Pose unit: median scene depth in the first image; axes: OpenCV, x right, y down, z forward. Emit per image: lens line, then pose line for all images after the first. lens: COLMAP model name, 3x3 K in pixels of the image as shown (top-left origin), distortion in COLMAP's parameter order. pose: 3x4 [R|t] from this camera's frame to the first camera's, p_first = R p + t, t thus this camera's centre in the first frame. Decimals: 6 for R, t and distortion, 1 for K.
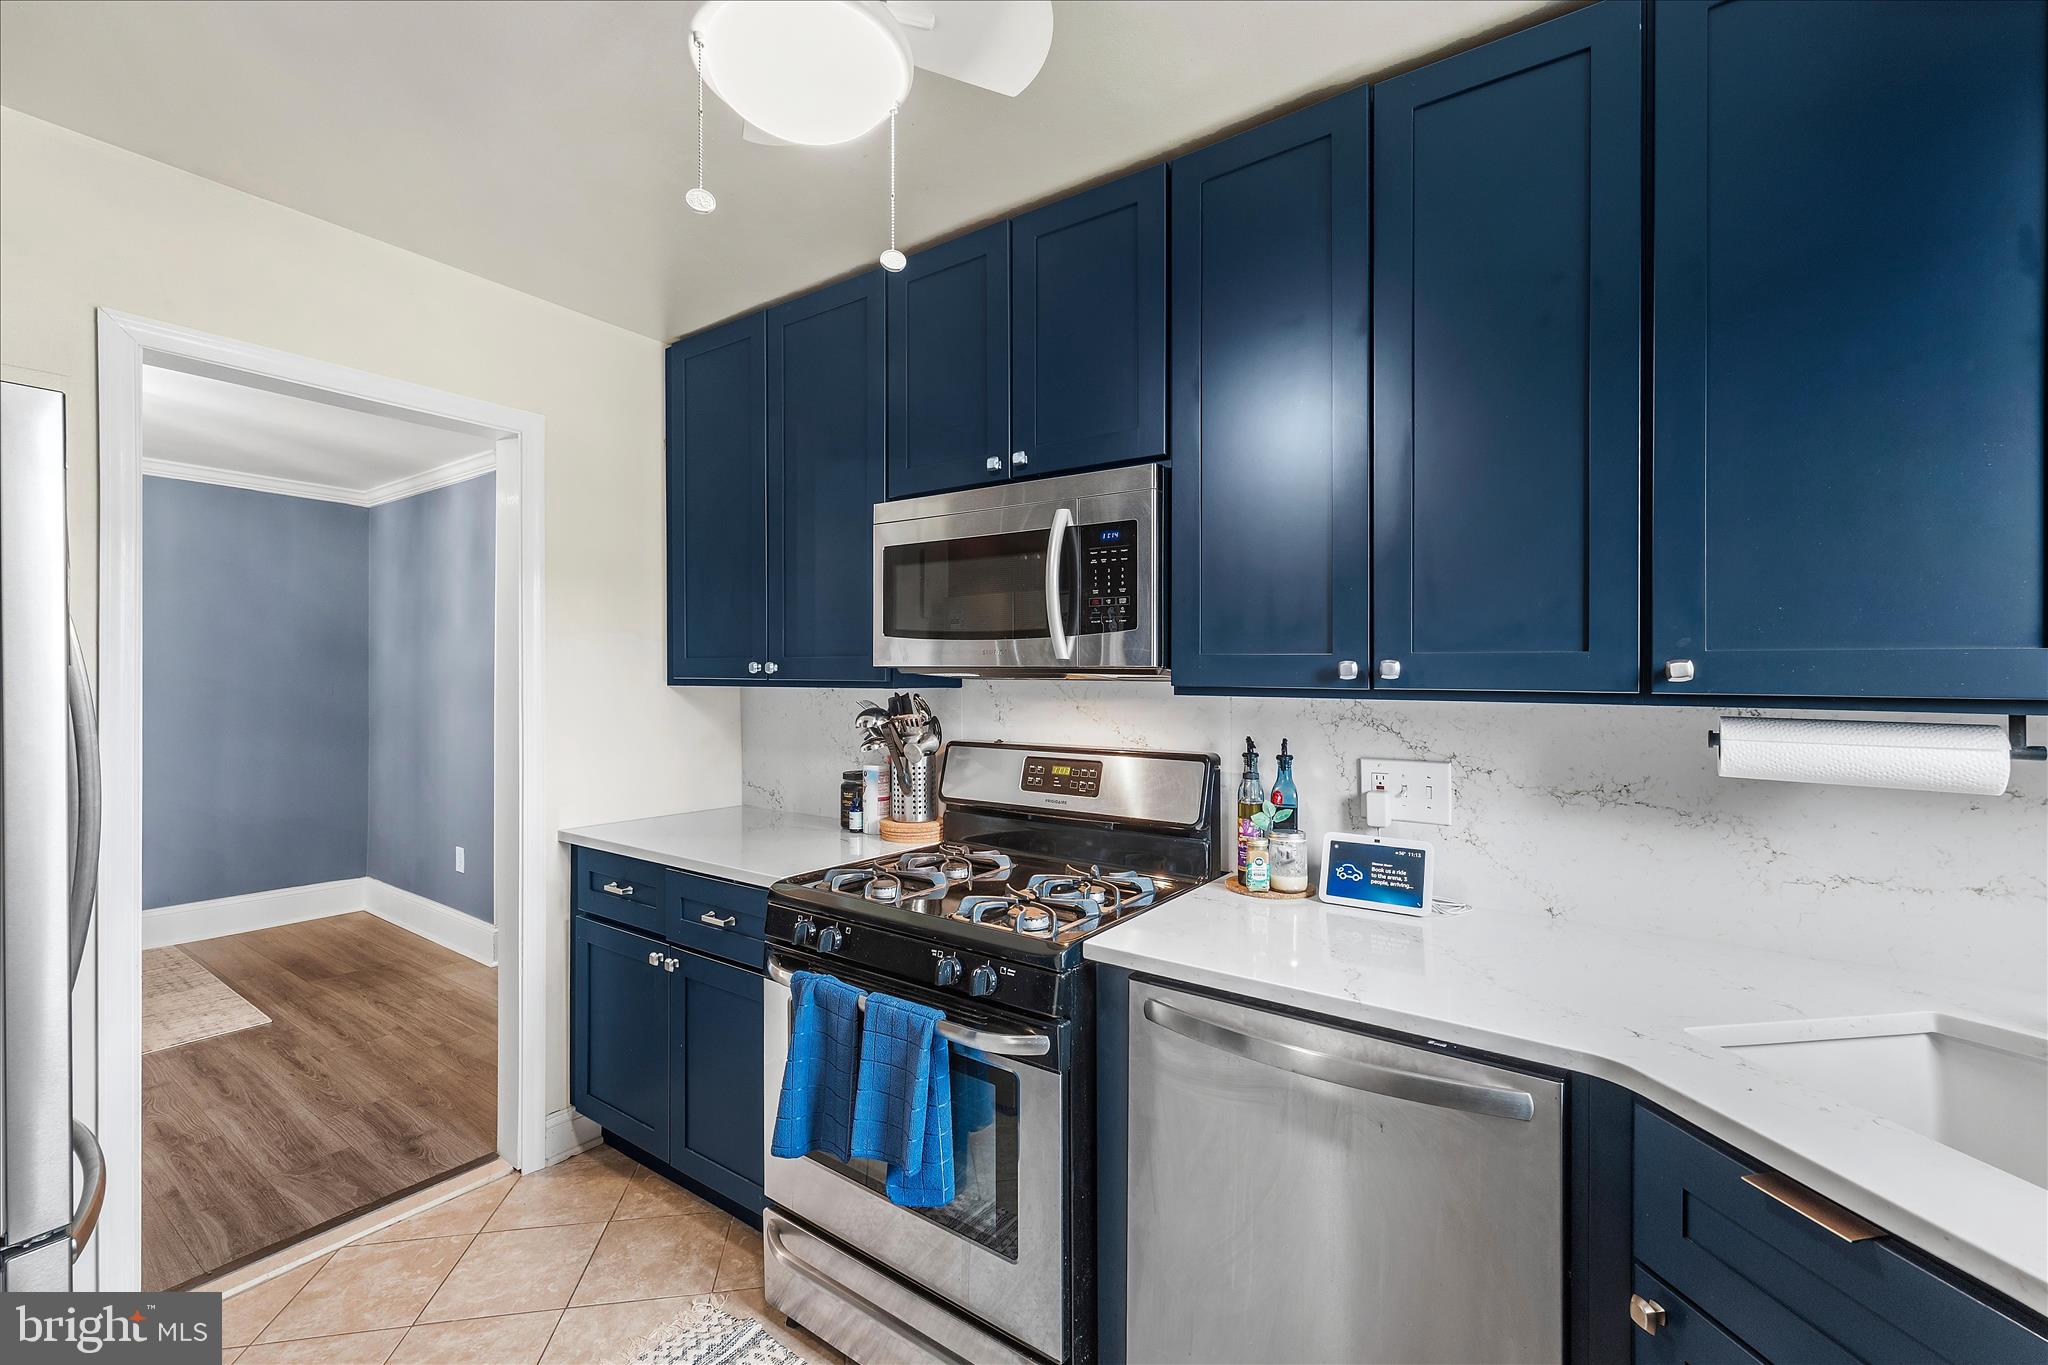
lens RADIAL K [[821.1, 0, 1005.9], [0, 821.1, 678.7], [0, 0, 1]] dist [-0.001738, -0.000326]
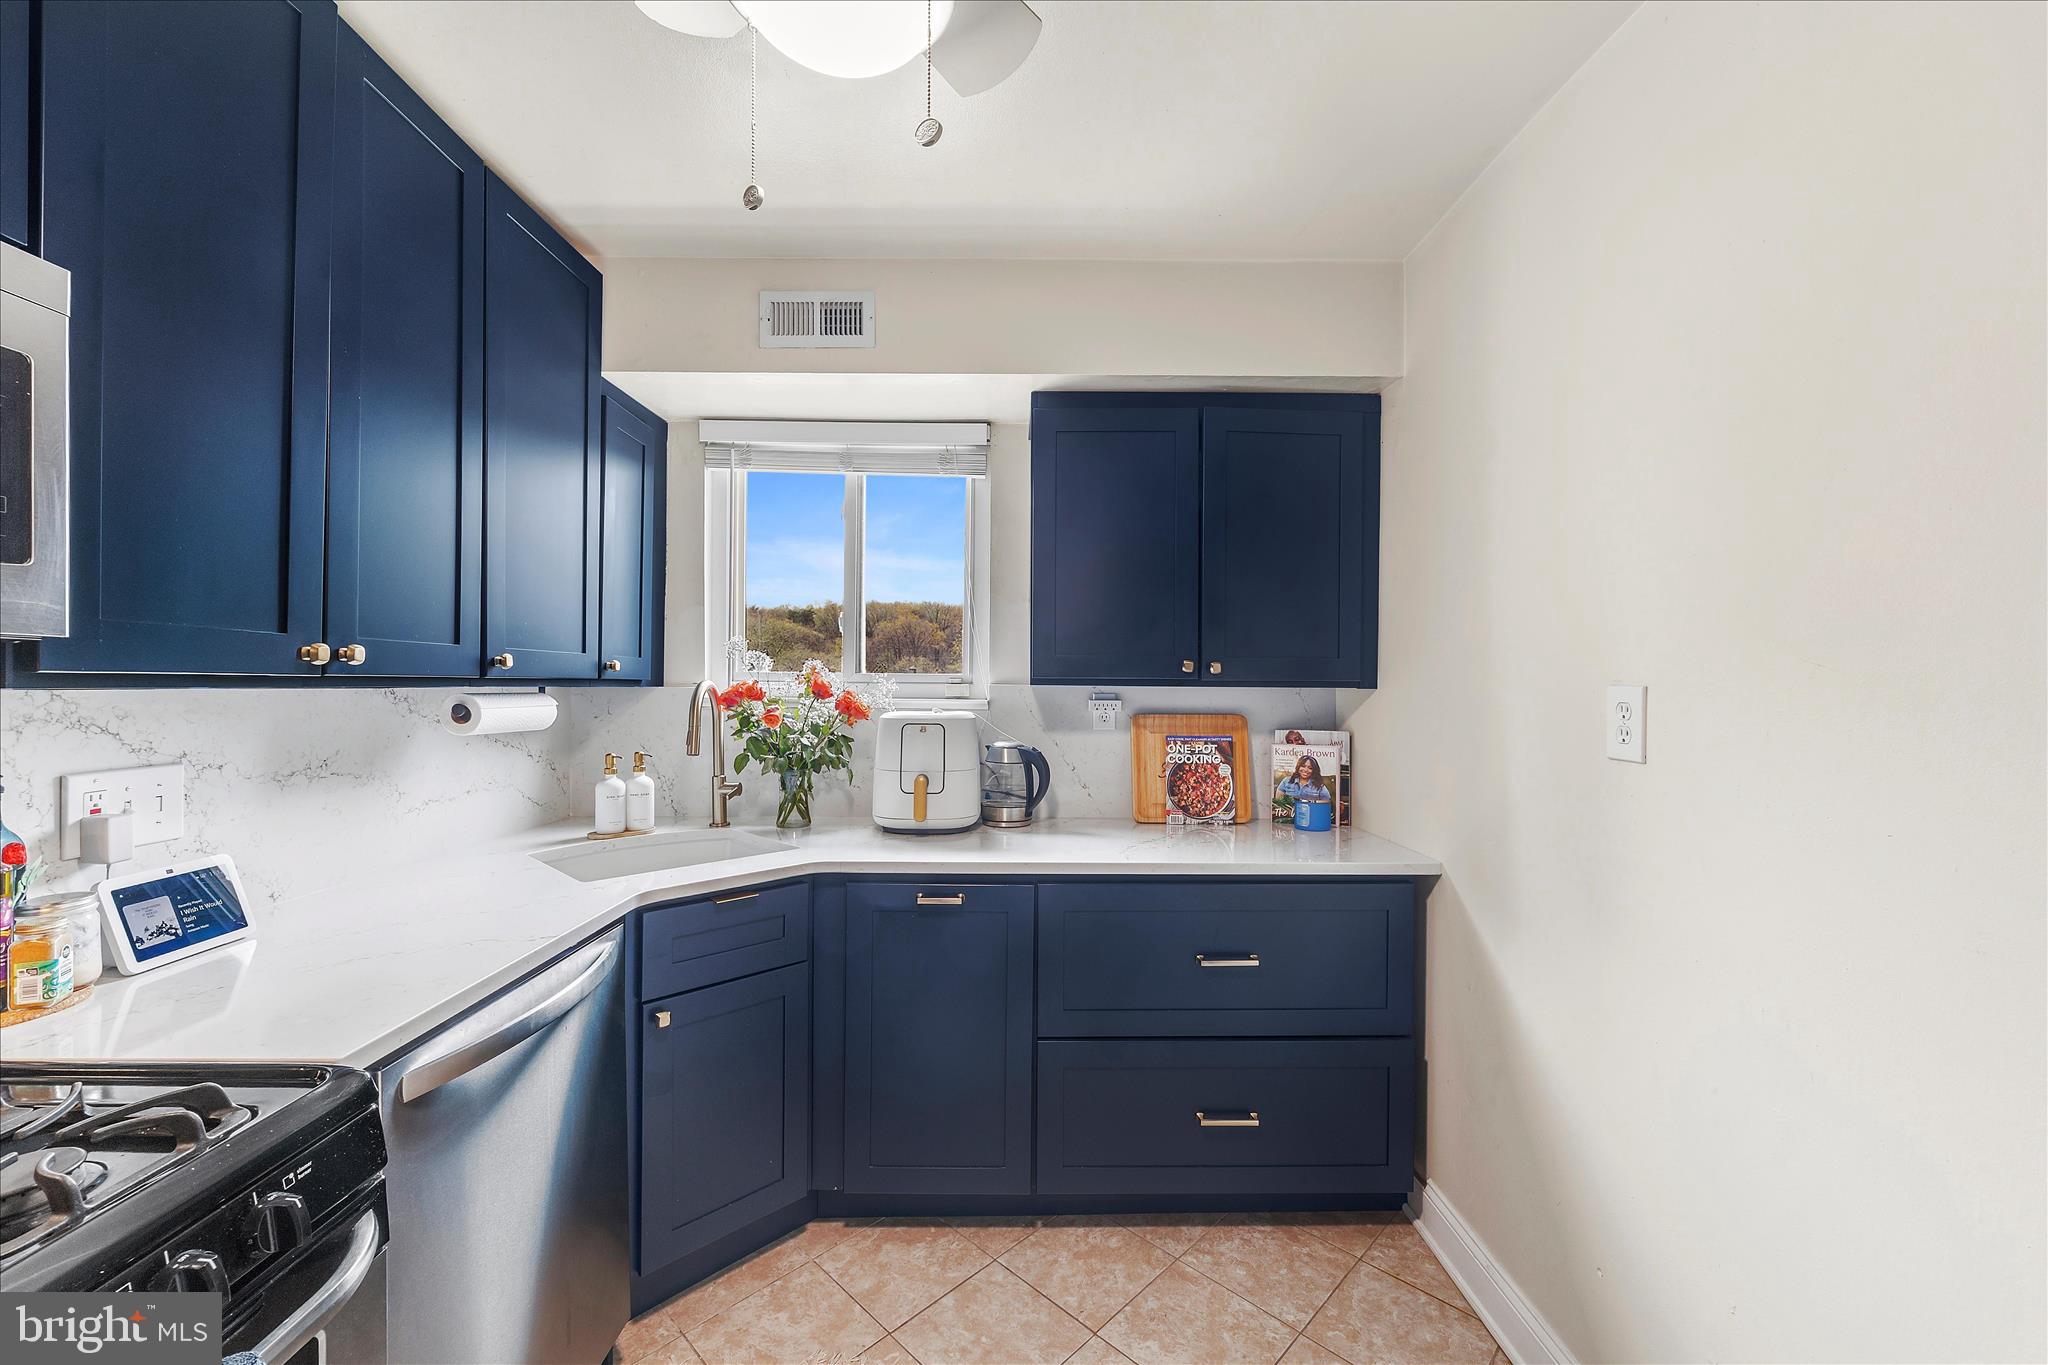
lens RADIAL K [[821.1, 0, 1011.7], [0, 821.1, 687.0], [0, 0, 1]] dist [-0.001738, -0.000326]
pose [[-0.577225, -0.015539, 0.816438, -0.577335], [-0.008839, 0.999879, 0.012781, 0.005980], [-0.816538, 0.000161, -0.577292, 0.724890]]
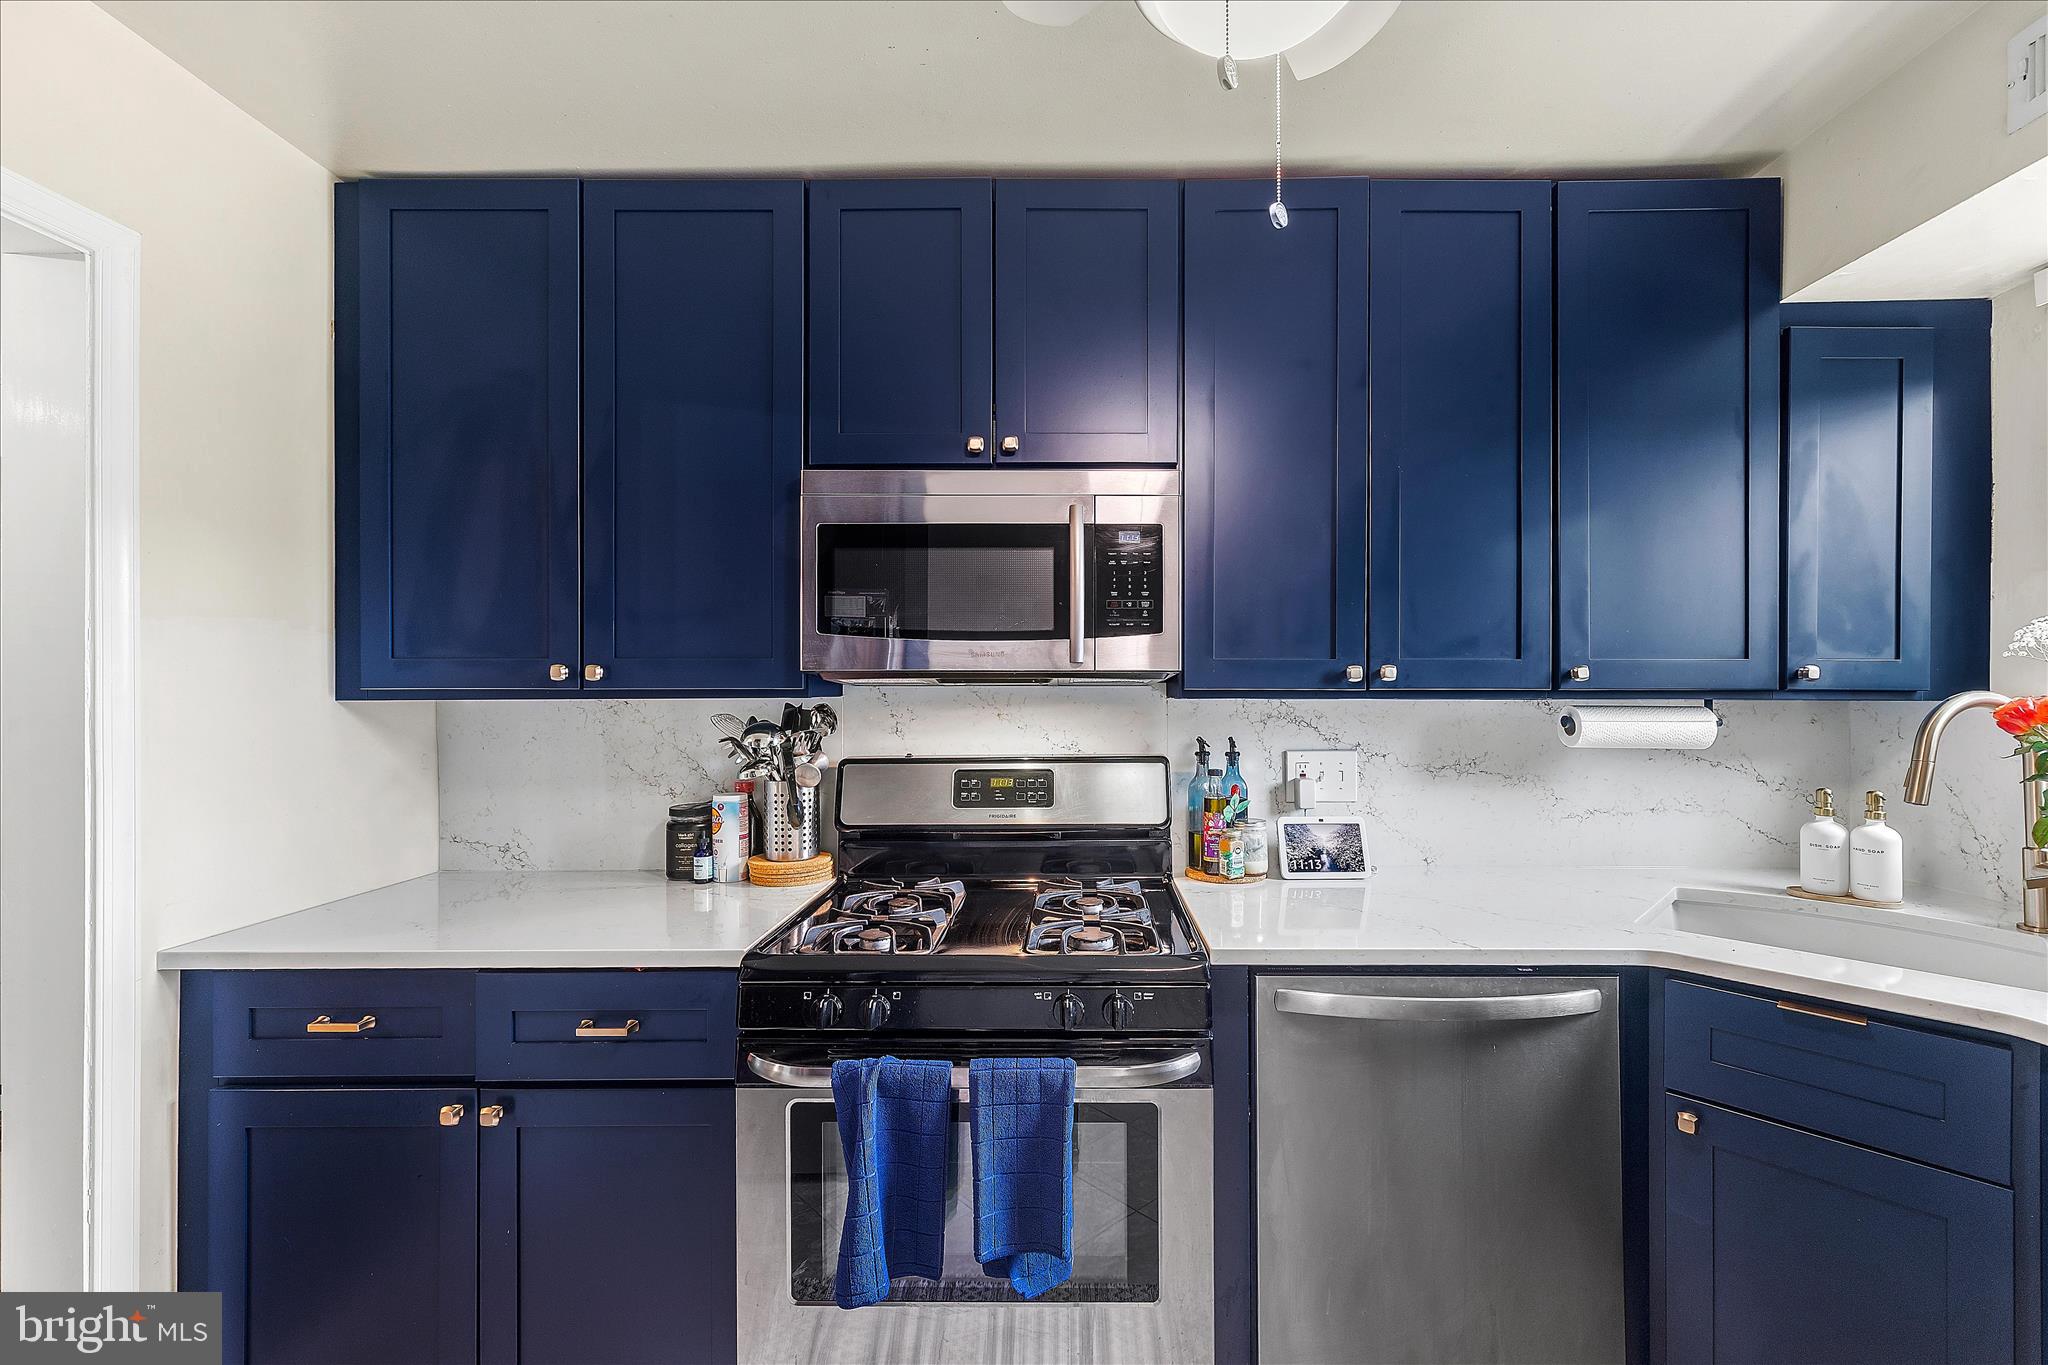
lens RADIAL K [[821.1, 0, 1039.0], [0, 821.1, 687.8], [0, 0, 1]] dist [-0.001738, -0.000326]
pose [[0.827690, -0.007965, 0.561129, -0.488259], [0.008449, 0.999963, 0.001731, 0.003222], [-0.561122, 0.003309, 0.827726, 0.233031]]
